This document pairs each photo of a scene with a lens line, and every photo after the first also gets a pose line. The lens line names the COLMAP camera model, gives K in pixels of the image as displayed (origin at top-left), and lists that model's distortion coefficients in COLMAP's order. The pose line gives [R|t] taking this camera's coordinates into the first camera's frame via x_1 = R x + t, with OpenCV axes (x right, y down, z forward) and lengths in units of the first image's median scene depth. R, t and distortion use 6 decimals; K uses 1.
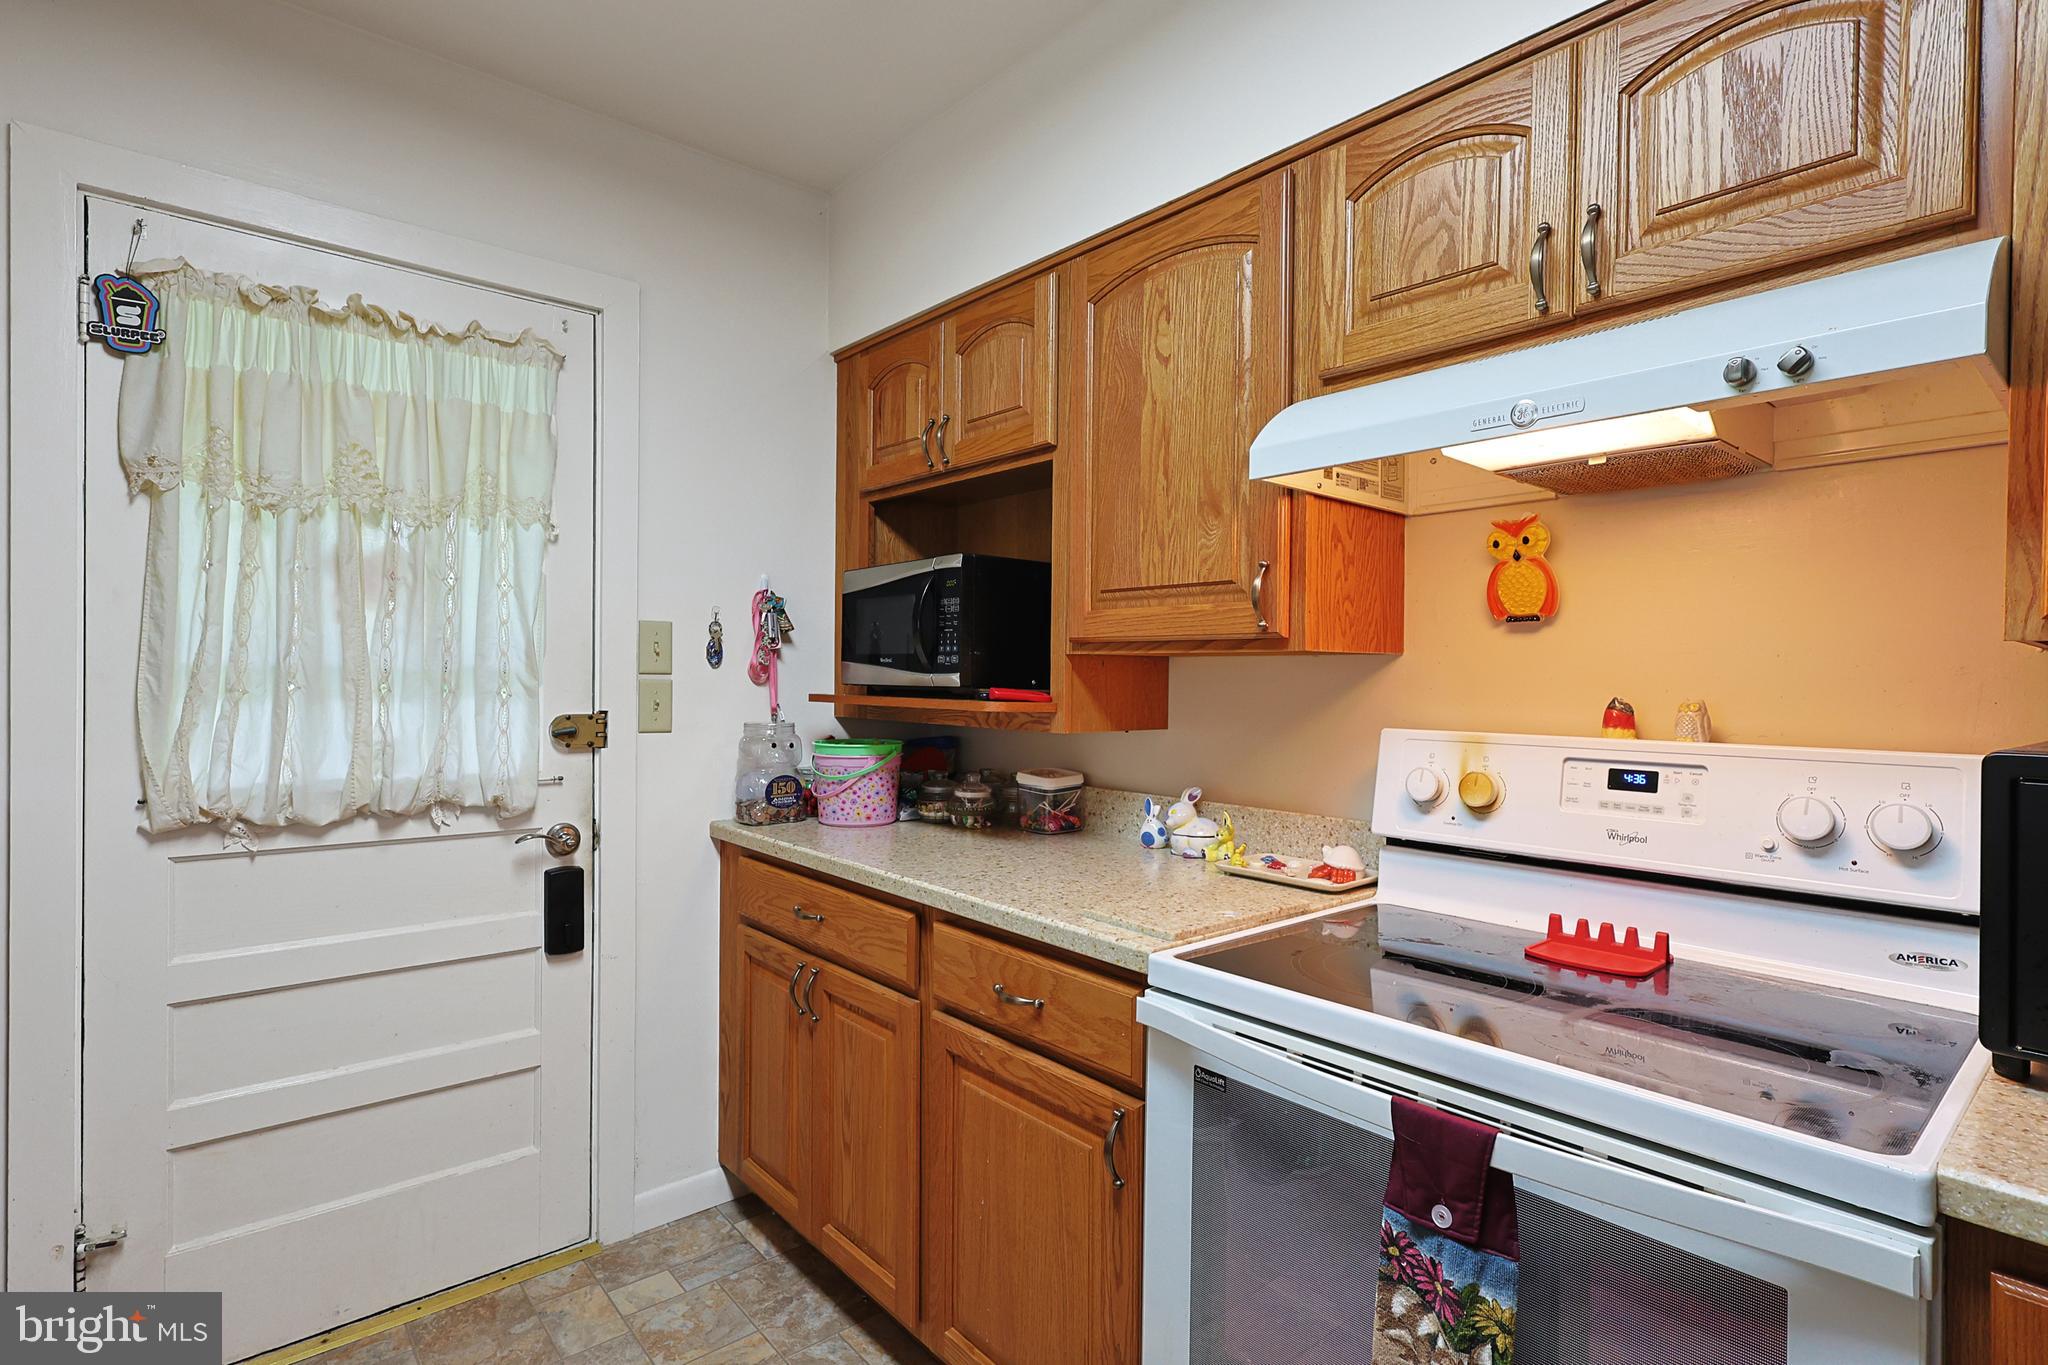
lens RADIAL K [[1001.5, 0, 1034.3], [0, 1001.5, 683.3], [0, 0, 1]] dist [-0.000892, 0.001071]
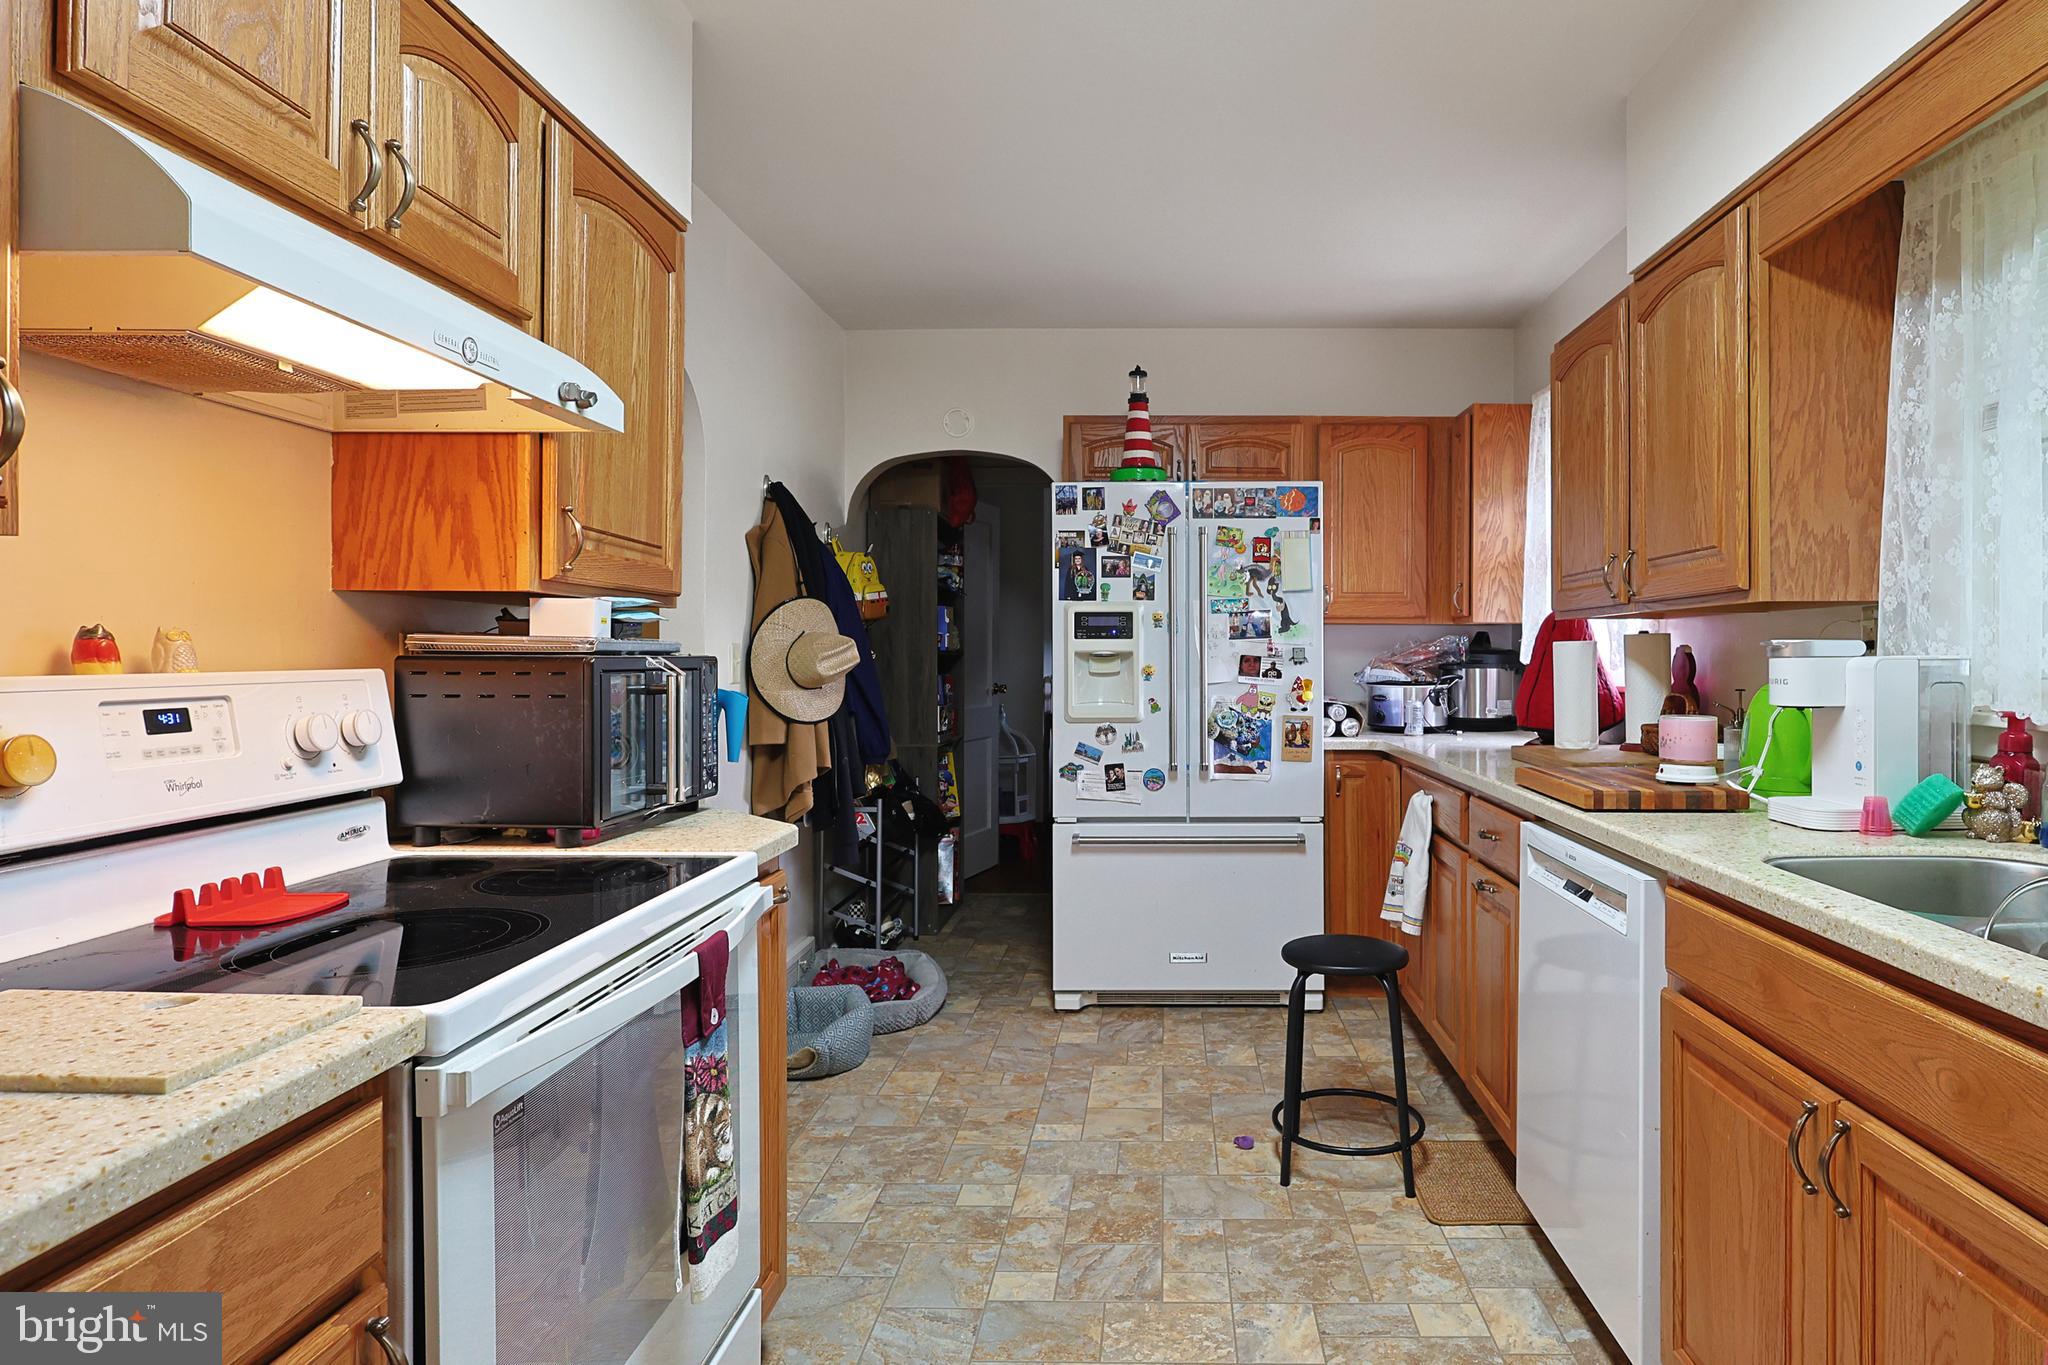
lens RADIAL K [[1118.8, 0, 1137.4], [0, 1118.8, 655.3], [0, 0, 1]] dist [0.000885, 0.002008]
pose [[-0.743096, -0.010584, 0.669102, -0.449513], [-0.004388, 0.999930, 0.010944, 0.017887], [-0.669171, 0.005196, -0.743090, 0.782869]]
